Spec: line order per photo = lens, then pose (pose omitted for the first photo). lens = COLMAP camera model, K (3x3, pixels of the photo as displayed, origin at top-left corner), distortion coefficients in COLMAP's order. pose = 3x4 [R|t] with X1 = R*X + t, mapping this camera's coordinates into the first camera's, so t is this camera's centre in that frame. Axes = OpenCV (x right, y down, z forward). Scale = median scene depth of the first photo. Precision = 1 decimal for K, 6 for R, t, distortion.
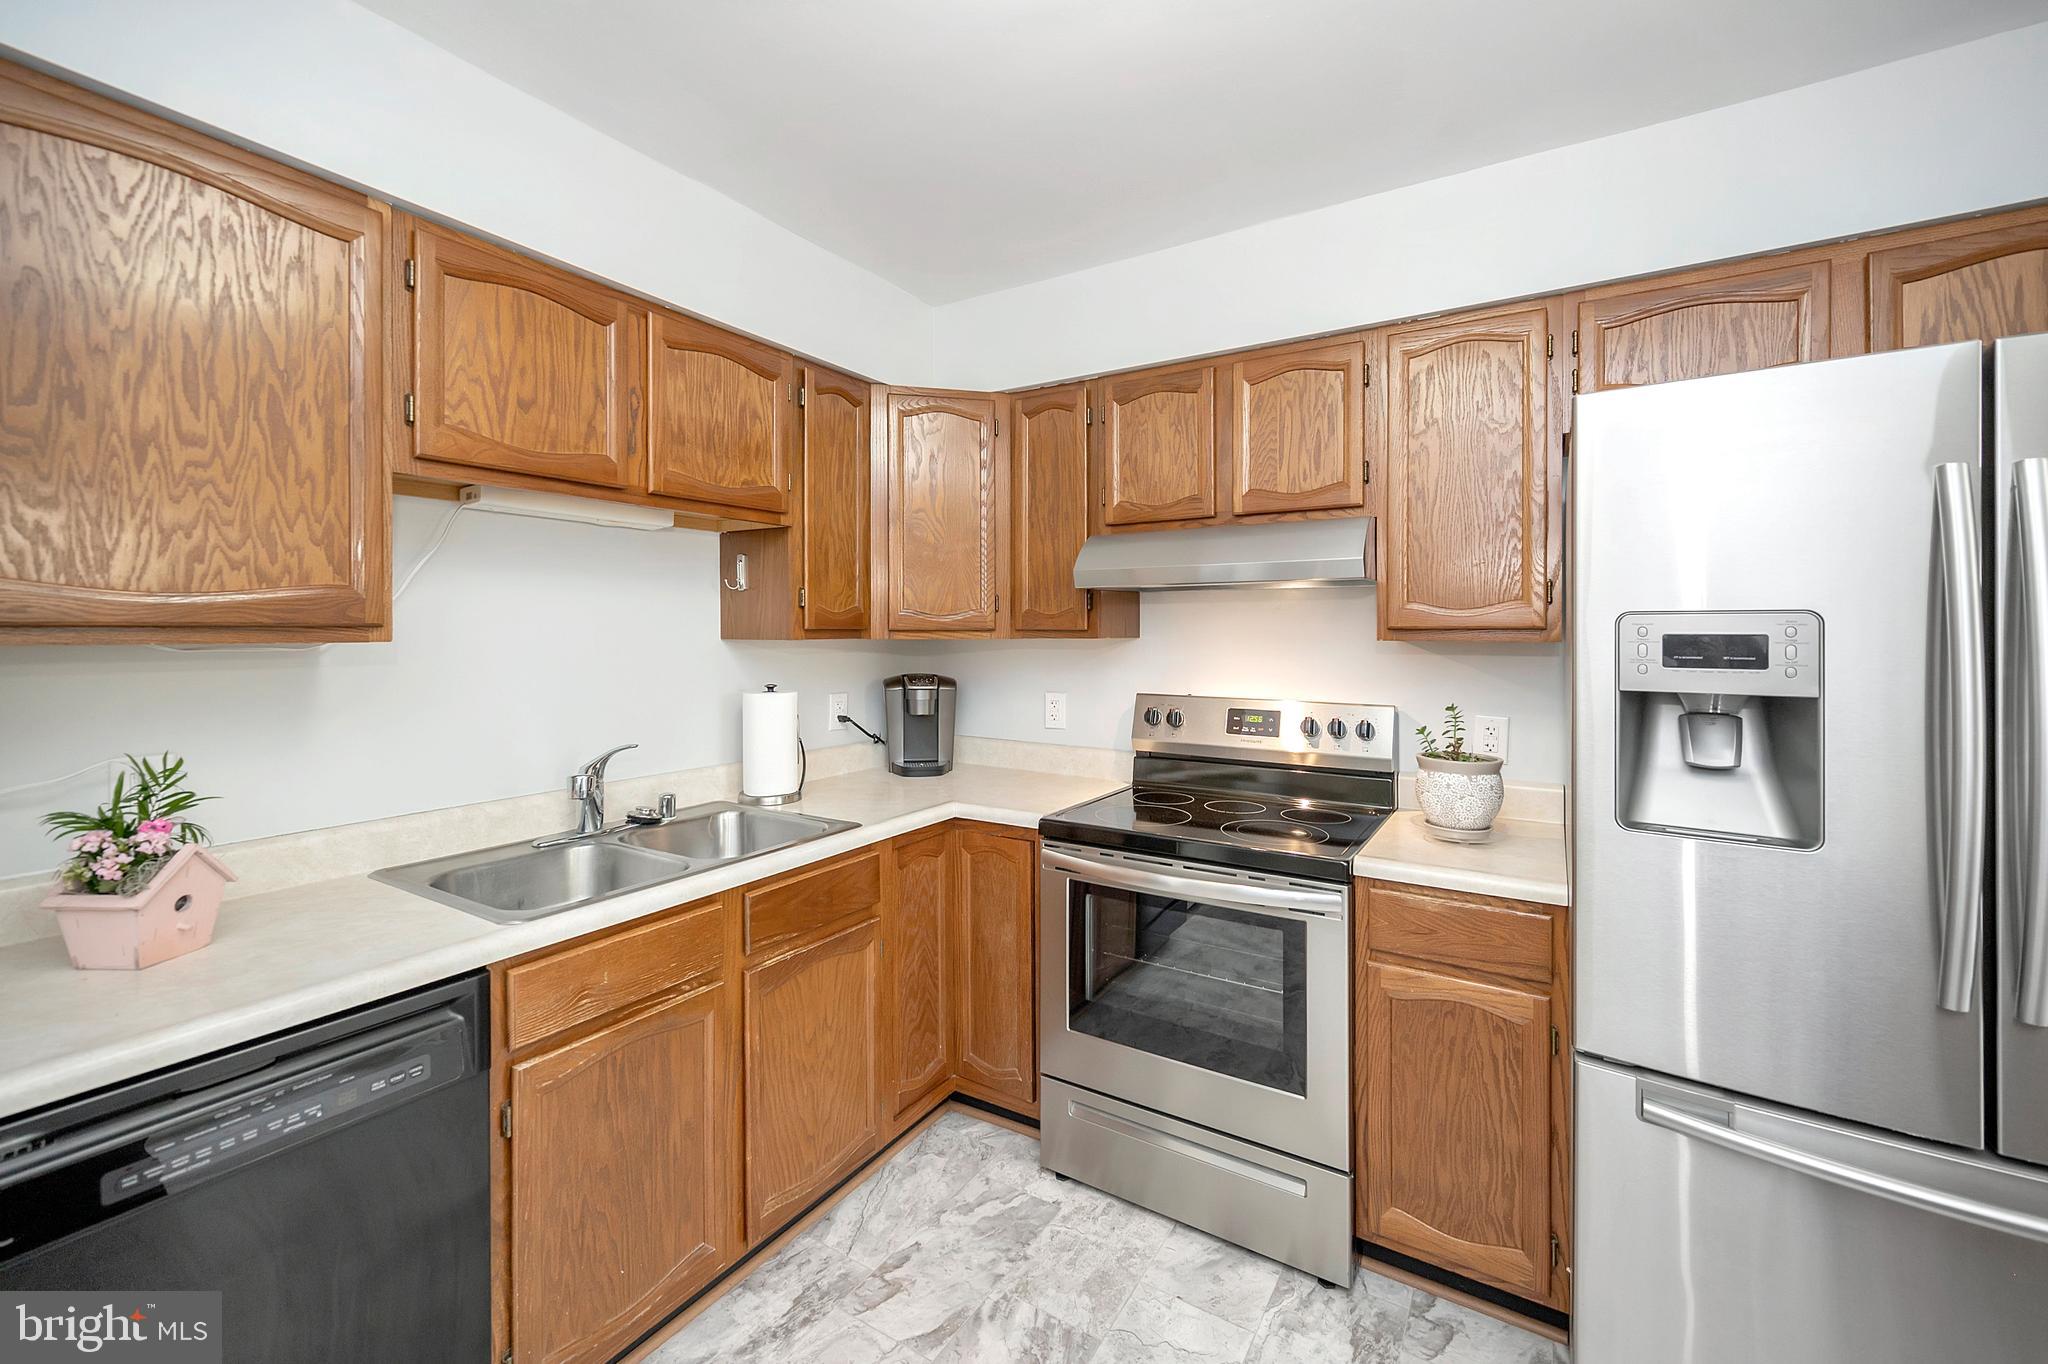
lens RADIAL K [[834.5, 0, 1027.8], [0, 834.5, 631.2], [0, 0, 1]] dist [-0.000138, -0.000235]
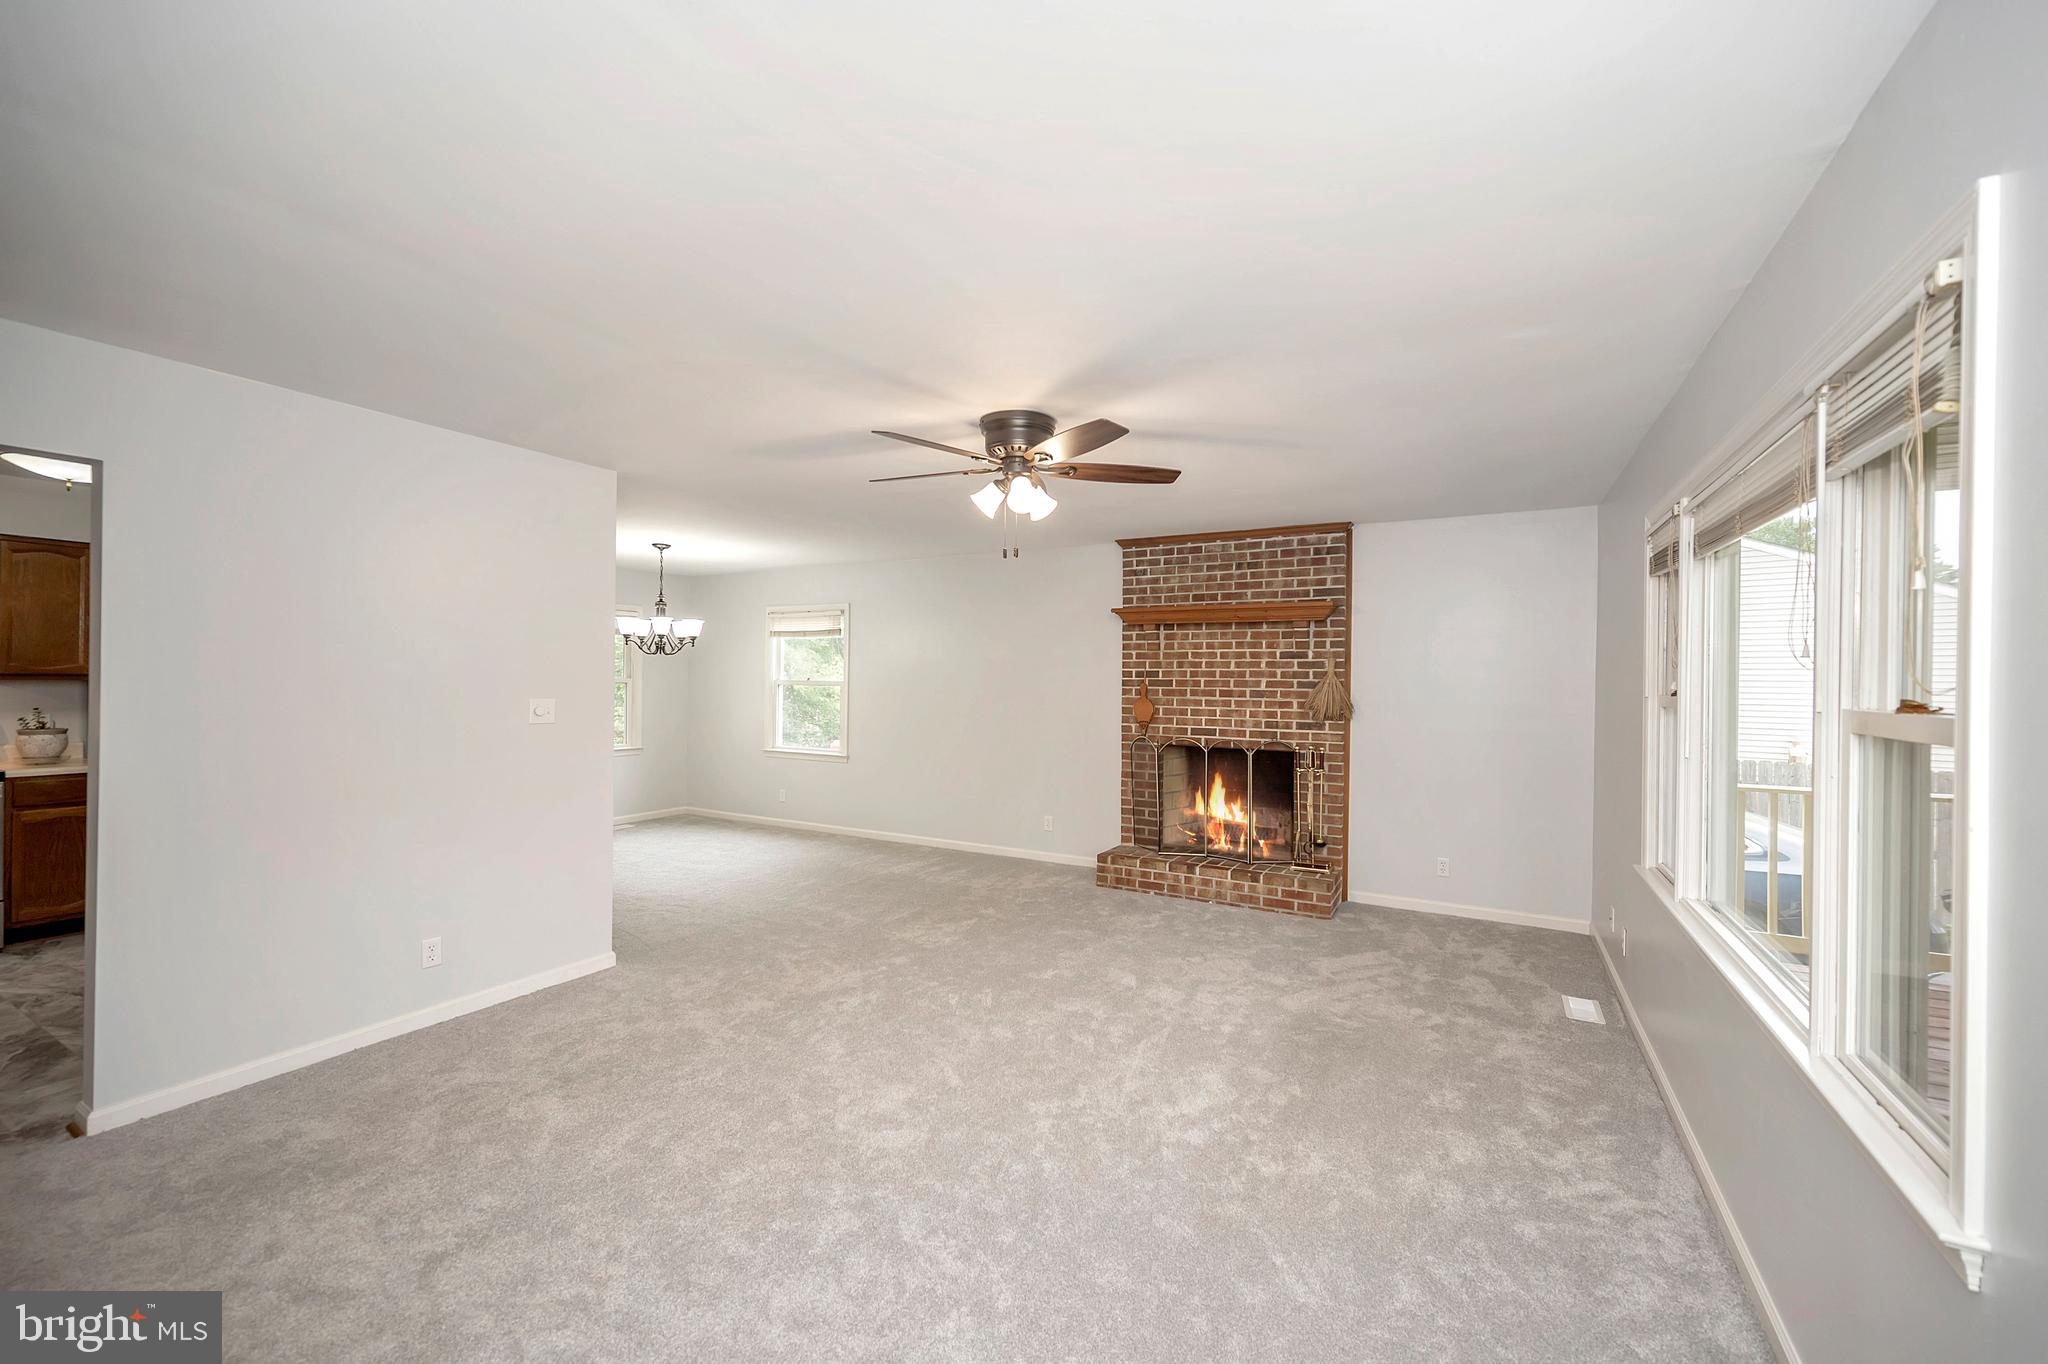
lens RADIAL K [[815.3, 0, 1025.4], [0, 815.3, 685.2], [0, 0, 1]] dist [0.001185, 0.000081]
pose [[-0.048945, -0.007339, 0.998775, -1.835434], [-0.017321, 0.999829, 0.006498, -0.034532], [-0.998651, -0.016982, -0.049064, -1.579473]]
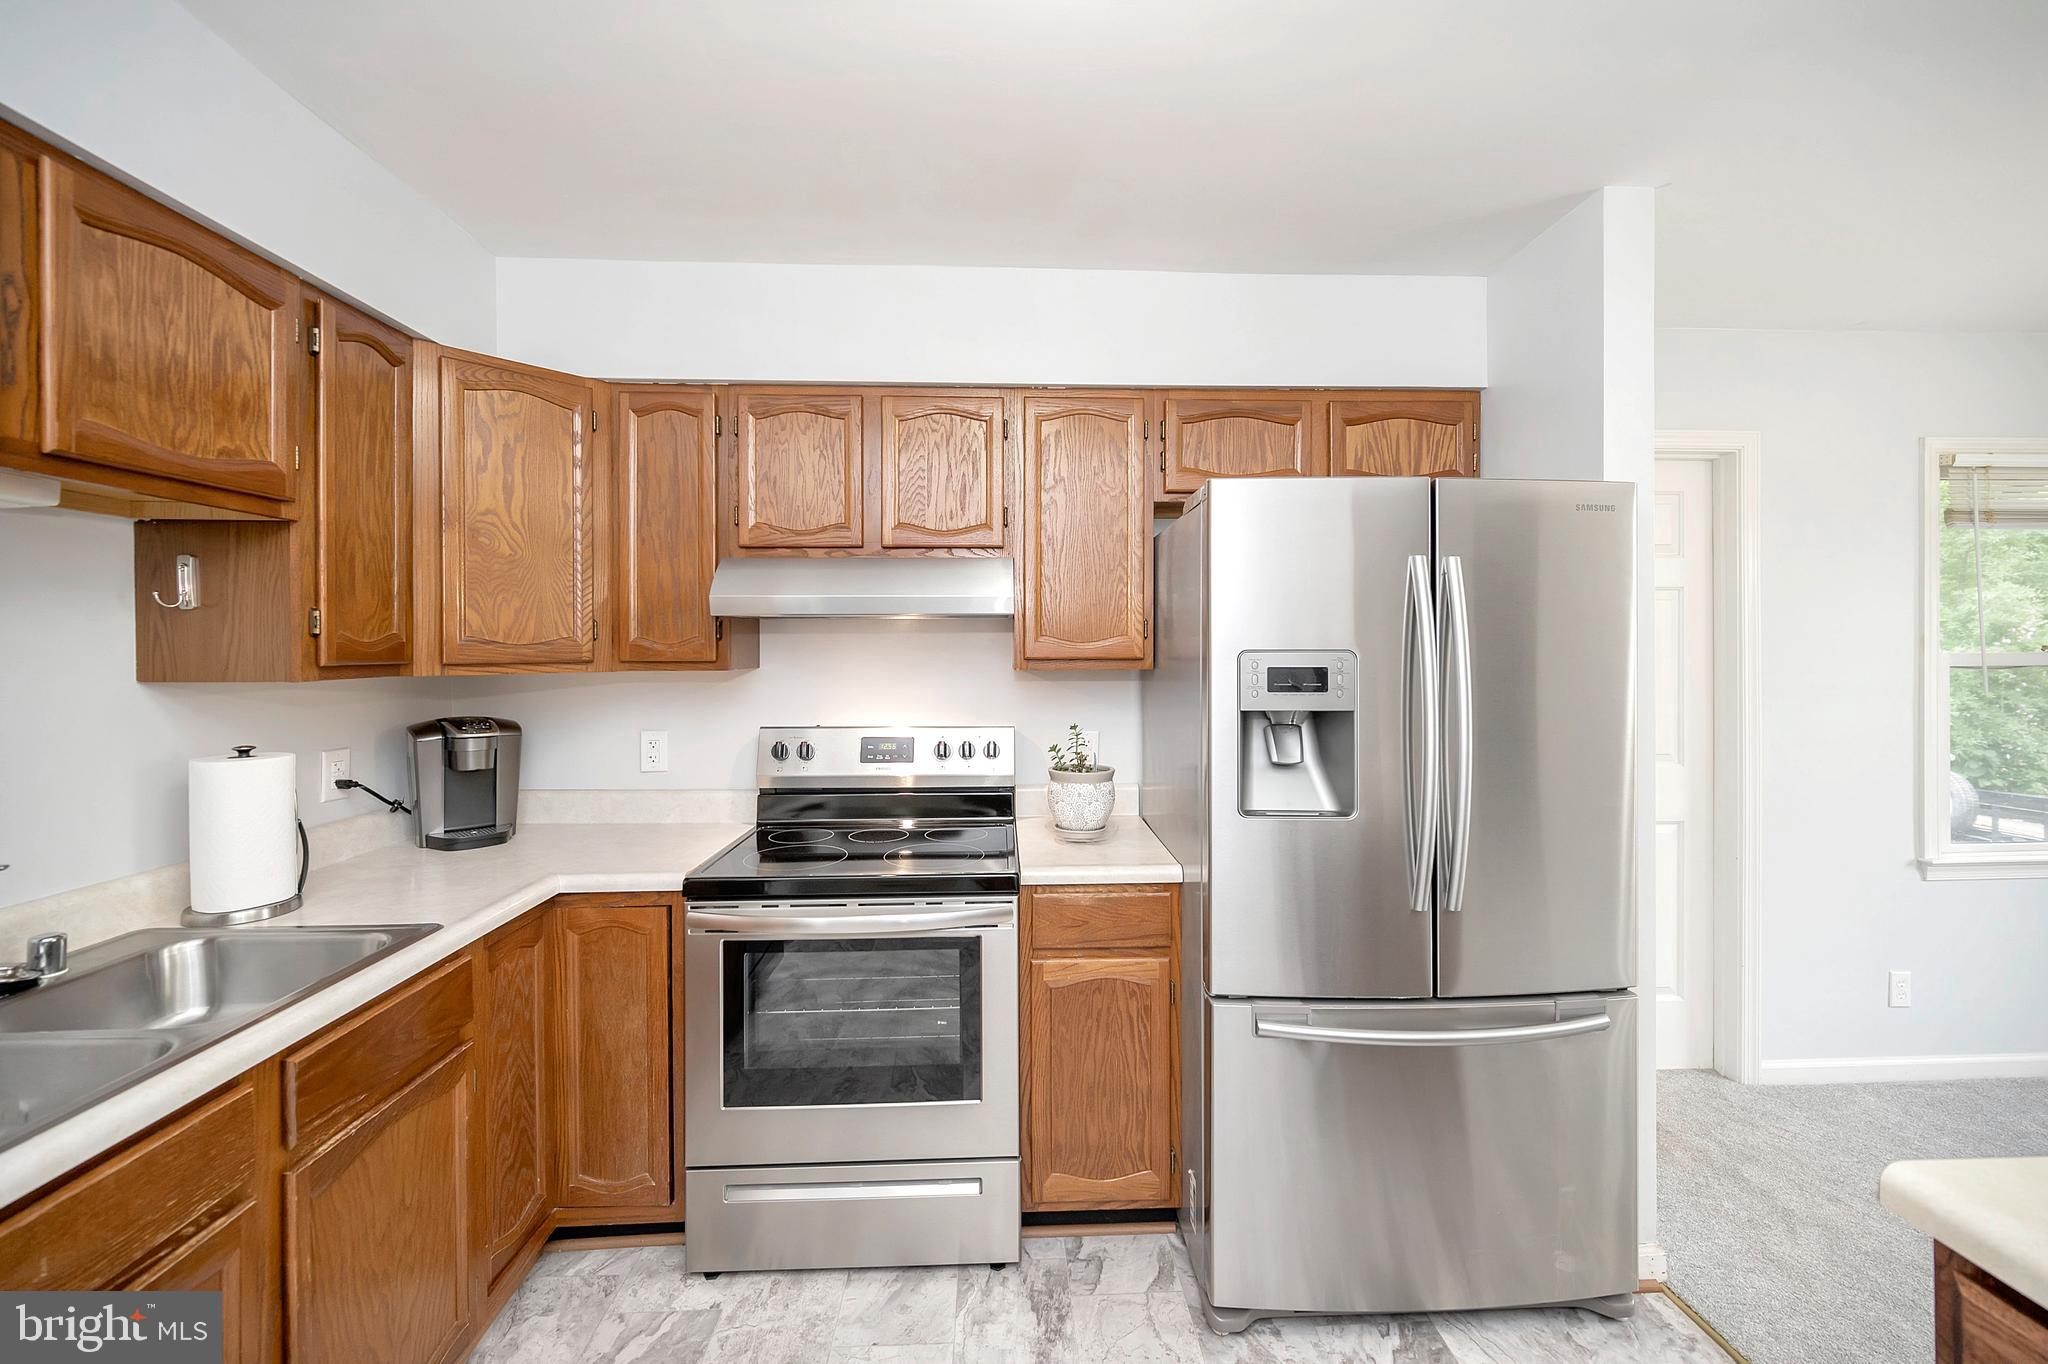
lens RADIAL K [[823.4, 0, 1030.2], [0, 823.4, 648.6], [0, 0, 1]] dist [-0.000728, 0.000187]
pose [[0.824769, -0.003405, 0.565460, -0.186931], [0.003167, 0.999994, 0.001403, -0.018519], [-0.565462, 0.000633, 0.824774, 0.085102]]
